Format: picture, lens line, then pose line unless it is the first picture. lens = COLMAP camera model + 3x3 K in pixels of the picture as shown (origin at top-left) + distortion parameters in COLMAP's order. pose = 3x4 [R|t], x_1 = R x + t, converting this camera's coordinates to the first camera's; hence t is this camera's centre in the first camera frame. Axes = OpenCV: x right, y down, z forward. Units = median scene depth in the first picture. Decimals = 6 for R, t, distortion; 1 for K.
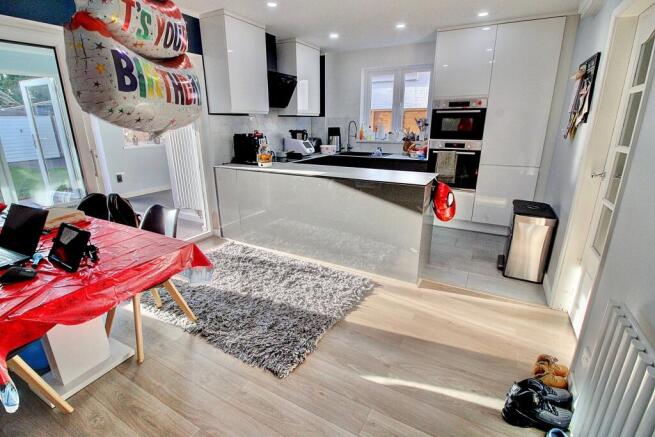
lens RADIAL K [[304.9, 0, 325.1], [0, 304.9, 212.9], [0, 0, 1]] dist [0.000395, -0.011963]
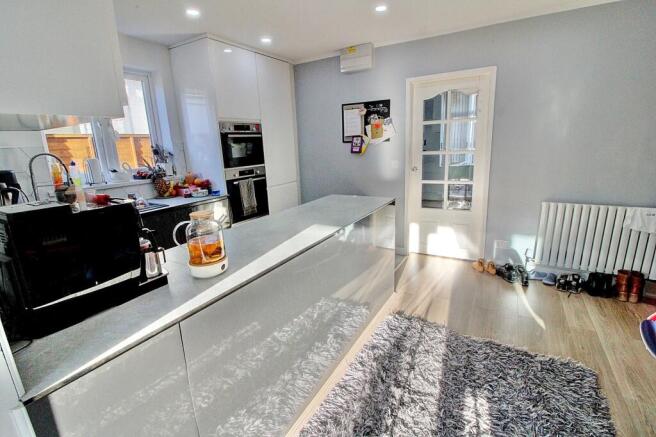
lens RADIAL K [[305.4, 0, 325.6], [0, 305.4, 212.9], [0, 0, 1]] dist [0.000395, -0.011963]
pose [[0.028896, -0.227643, 0.973316, -0.491341], [0.325729, 0.922718, 0.206138, -0.227547], [-0.945022, 0.311080, 0.100813, 0.744994]]
